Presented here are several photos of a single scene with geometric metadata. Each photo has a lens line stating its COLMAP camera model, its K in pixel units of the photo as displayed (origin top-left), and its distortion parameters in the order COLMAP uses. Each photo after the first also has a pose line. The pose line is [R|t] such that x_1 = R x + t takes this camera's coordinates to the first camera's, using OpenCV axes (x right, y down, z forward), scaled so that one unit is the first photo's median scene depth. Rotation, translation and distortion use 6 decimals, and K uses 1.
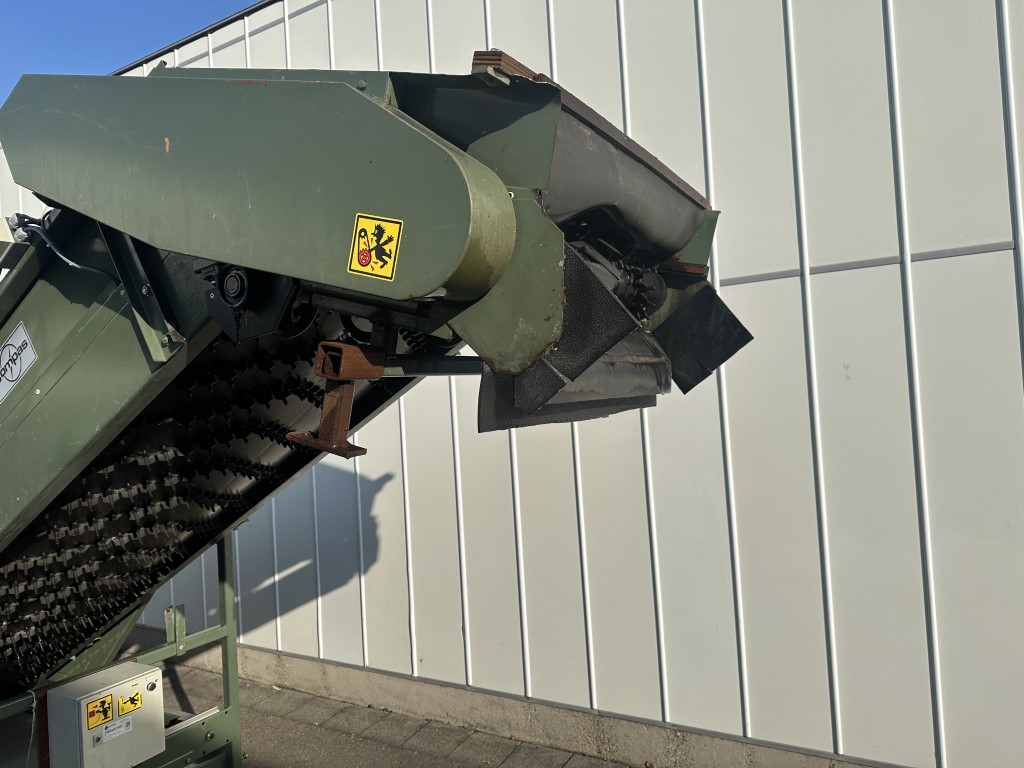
lens RADIAL K [[726.0, 0, 510.9], [0, 726.0, 369.0], [0, 0, 1]] dist [-0.004230, 0.003822]
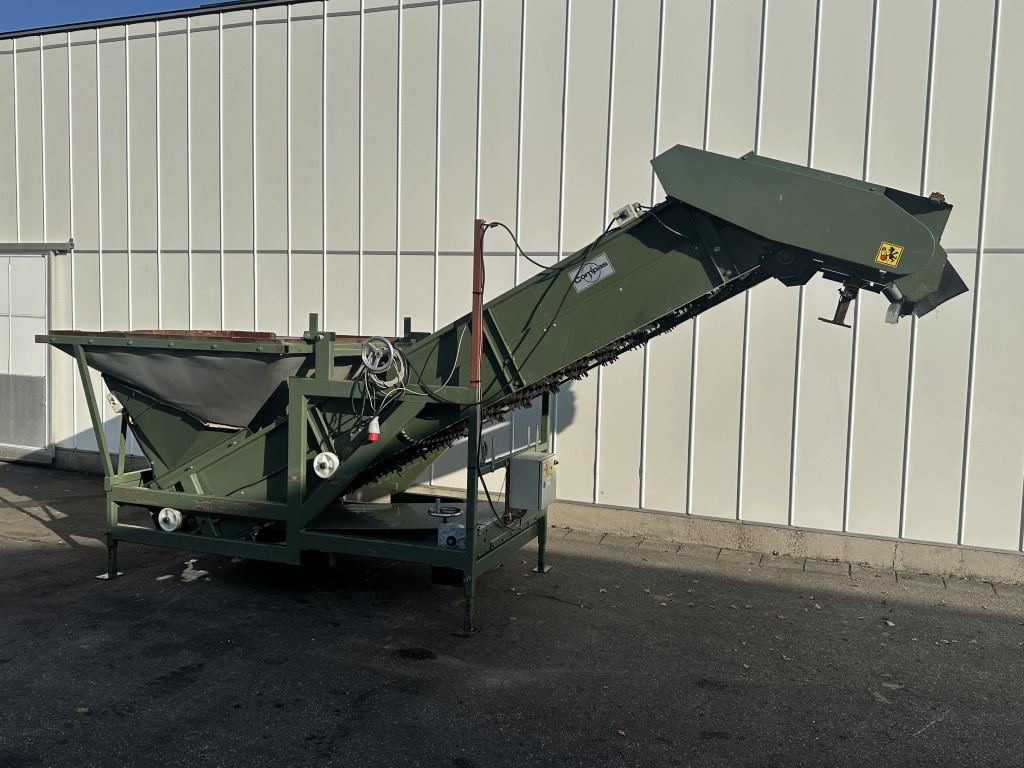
lens RADIAL K [[850.4, 0, 517.5], [0, 850.4, 377.9], [0, 0, 1]] dist [0.173118, -0.334156]
pose [[0.982331, 0.074323, 0.171761, -0.838690], [-0.091630, 0.991239, 0.095127, 0.047783], [-0.163186, -0.109185, 0.980535, -0.838977]]
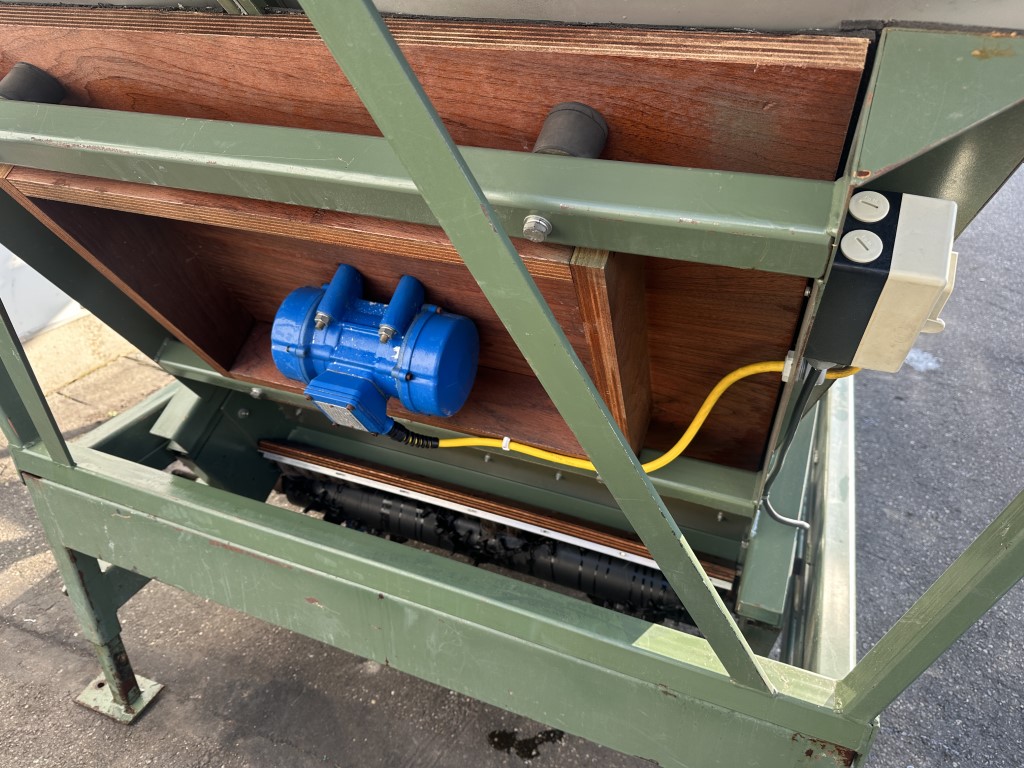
lens RADIAL K [[715.1, 0, 514.0], [0, 715.1, 382.6], [0, 0, 1]] dist [0.073614, -0.098950]
pose [[-0.138611, -0.424665, 0.894677, -1.541217], [-0.037979, 0.905012, 0.423686, 0.309000], [-0.989618, 0.024748, -0.141573, 1.290045]]
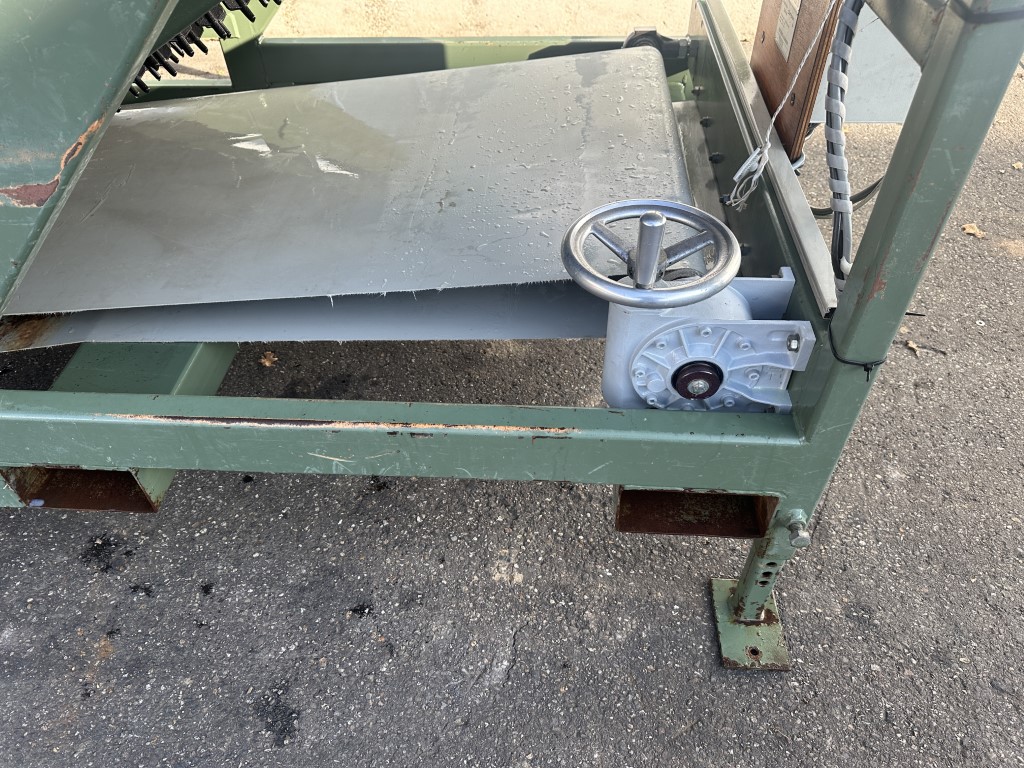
lens RADIAL K [[715.1, 0, 514.0], [0, 715.1, 382.6], [0, 0, 1]] dist [0.073614, -0.098950]
pose [[0.899513, -0.285603, 0.330617, -0.825241], [-0.040434, 0.699075, 0.713904, 0.315713], [-0.435020, -0.655534, 0.617279, 0.598242]]
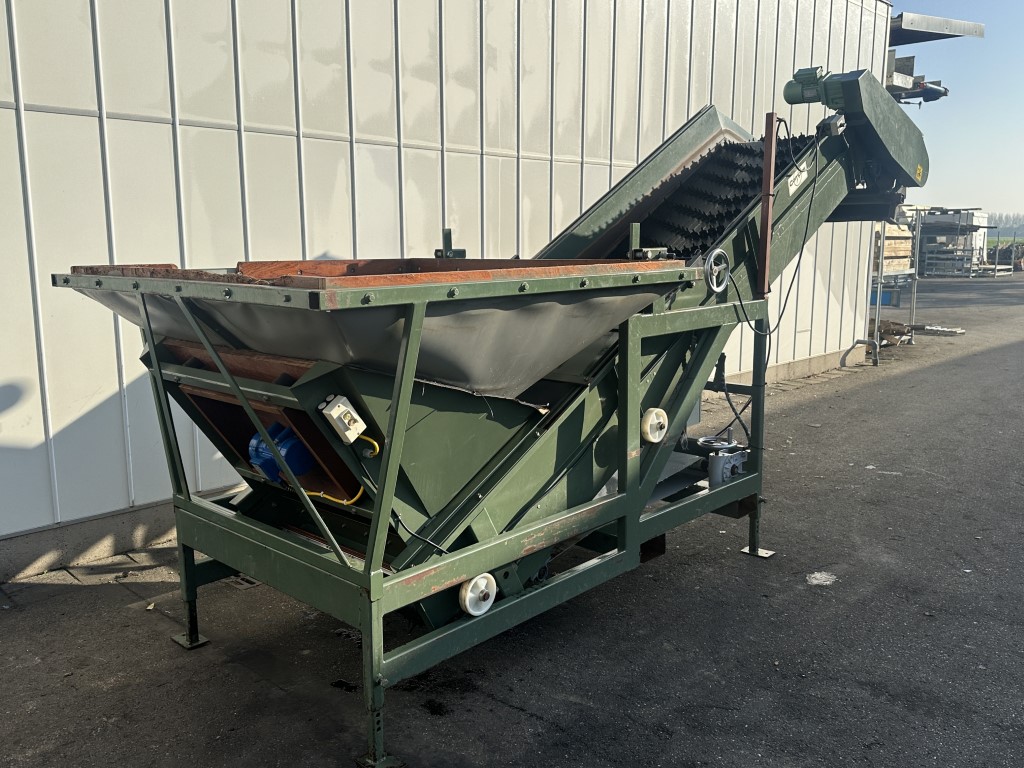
lens RADIAL K [[850.4, 0, 517.5], [0, 850.4, 377.9], [0, 0, 1]] dist [0.173118, -0.334156]
pose [[0.227179, -0.100766, 0.968626, -2.193867], [-0.044503, 0.992519, 0.113689, 0.207693], [-0.972836, -0.068934, 0.220995, 0.796508]]
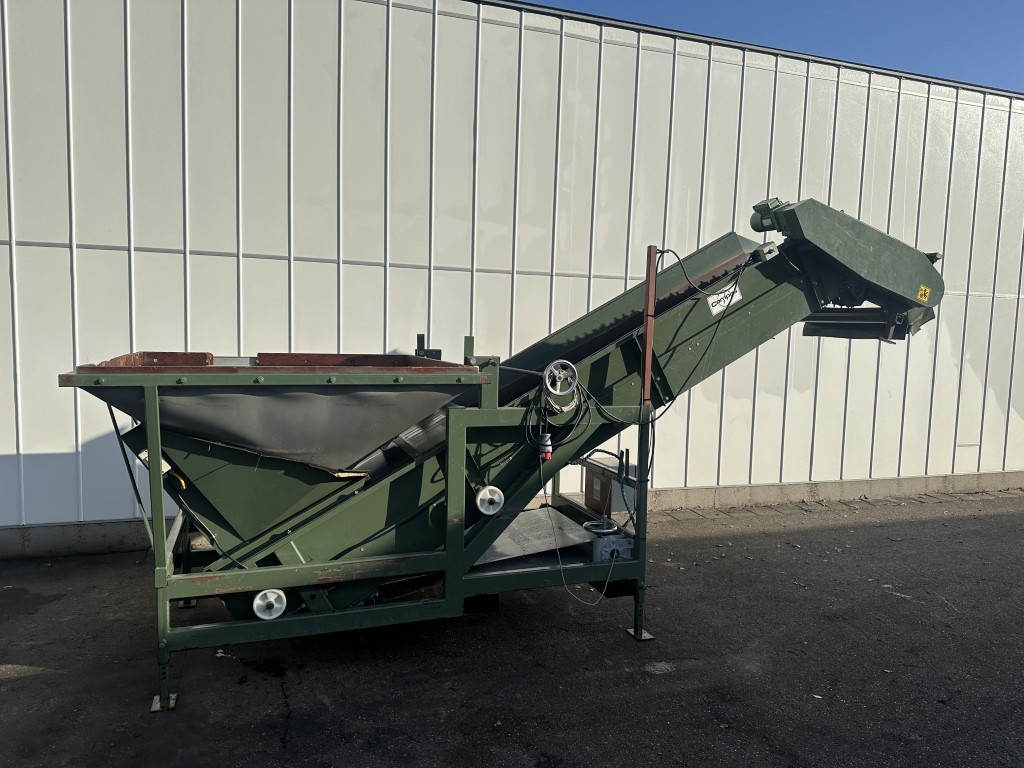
lens RADIAL K [[715.1, 0, 514.0], [0, 715.1, 382.6], [0, 0, 1]] dist [0.073614, -0.098950]
pose [[0.640048, 0.015393, 0.768181, -1.884588], [-0.090981, 0.994283, 0.055882, 0.124697], [-0.762929, -0.105657, 0.637789, 0.029960]]
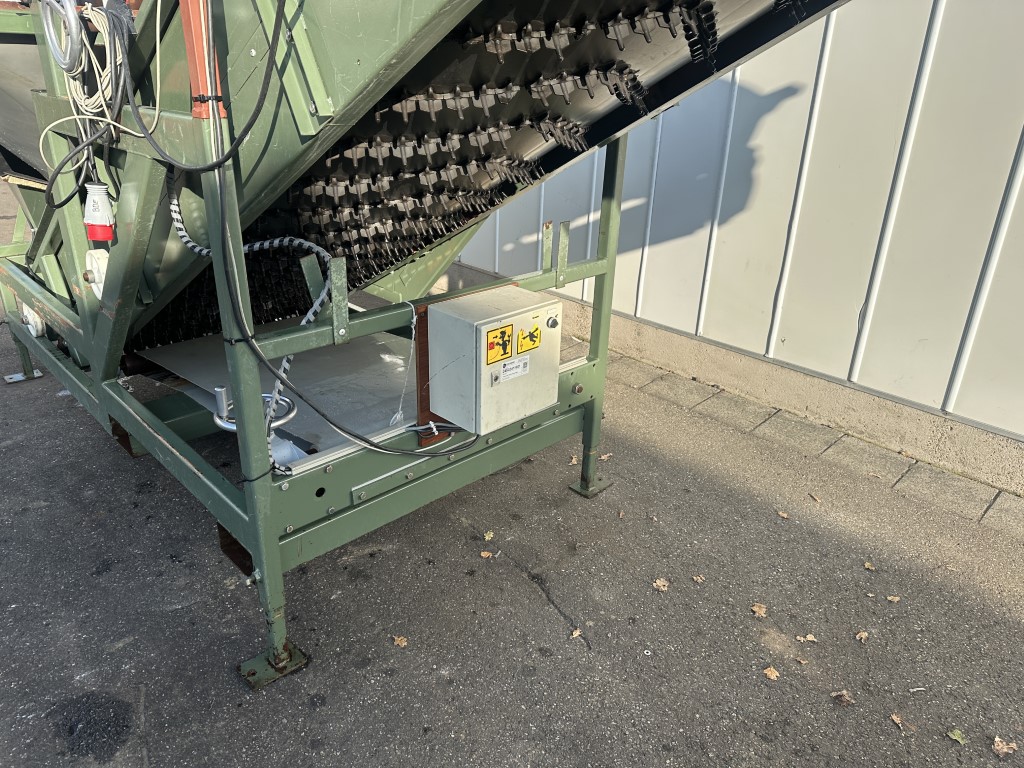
lens RADIAL K [[717.9, 0, 508.8], [0, 717.9, 373.4], [0, 0, 1]] dist [0.043336, -0.049490]
pose [[0.958311, 0.182985, -0.219444, -0.327466], [-0.070171, 0.895225, 0.440054, 0.151851], [0.276975, -0.406310, 0.870745, 0.305083]]
